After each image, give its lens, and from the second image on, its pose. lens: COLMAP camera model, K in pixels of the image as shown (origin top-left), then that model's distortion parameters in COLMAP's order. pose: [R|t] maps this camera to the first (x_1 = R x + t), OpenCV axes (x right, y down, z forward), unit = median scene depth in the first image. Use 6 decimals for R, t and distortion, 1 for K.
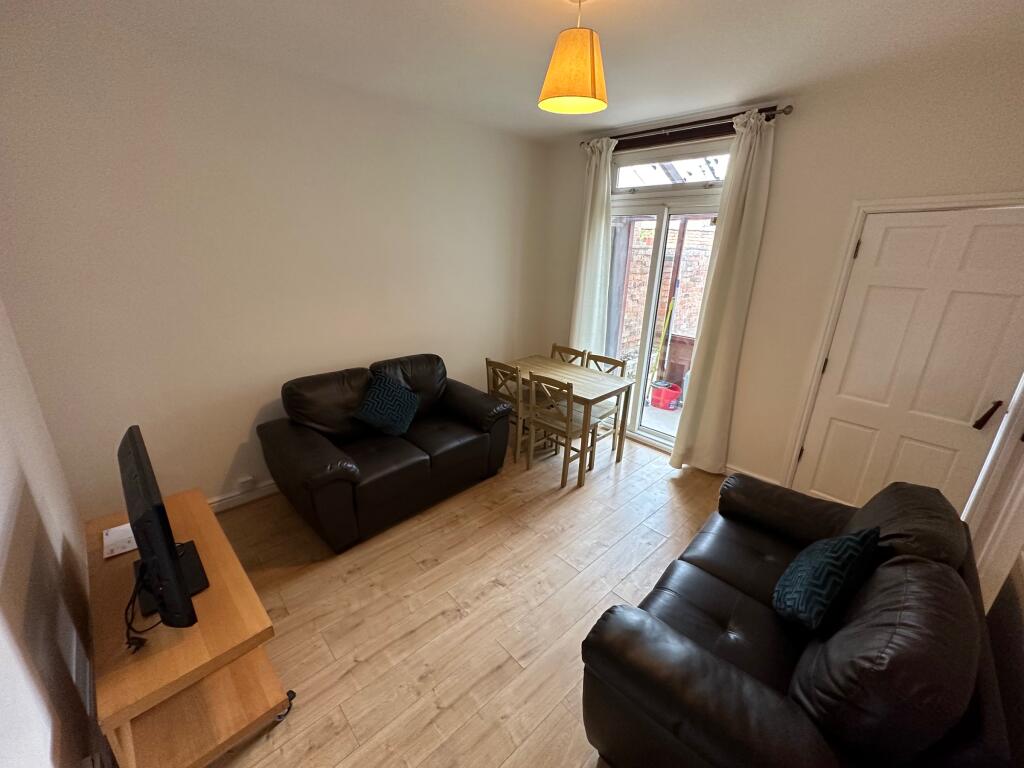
lens RADIAL K [[408.3, 0, 512.3], [0, 408.3, 376.0], [0, 0, 1]] dist [-0.002383, 0.000654]
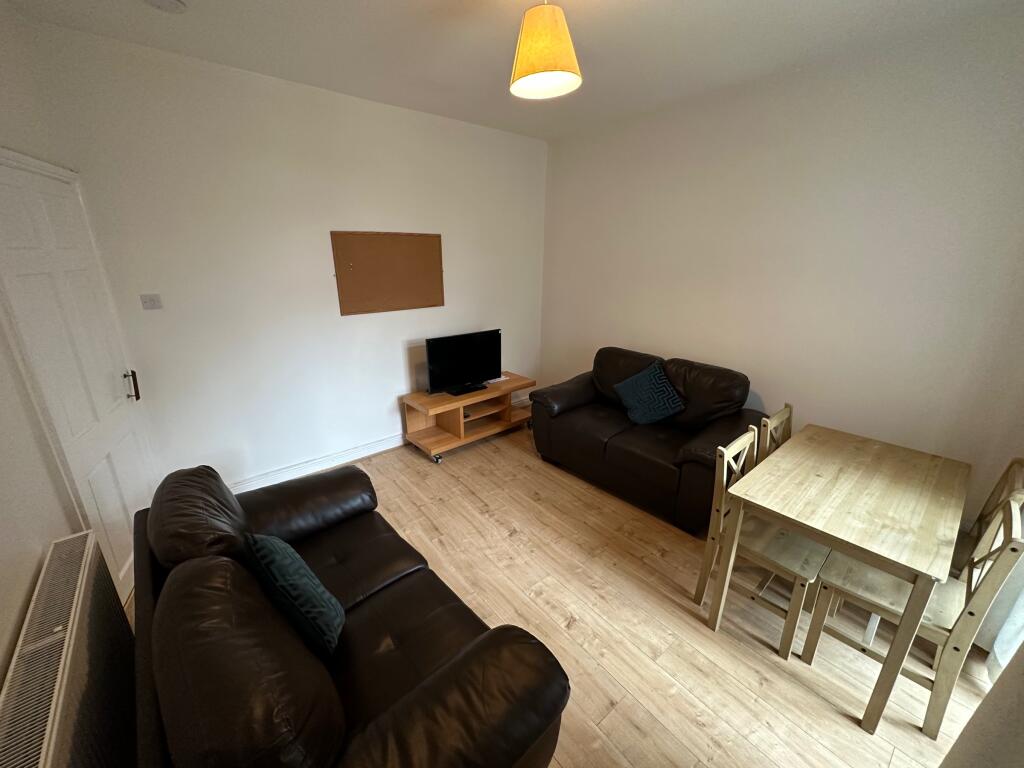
lens RADIAL K [[408.3, 0, 513.9], [0, 408.3, 390.4], [0, 0, 1]] dist [-0.002383, 0.000654]
pose [[-0.076956, 0.305382, -0.949115, 0.841215], [-0.292345, 0.903186, 0.314308, -0.197059], [0.953212, 0.301657, 0.019771, 0.769731]]
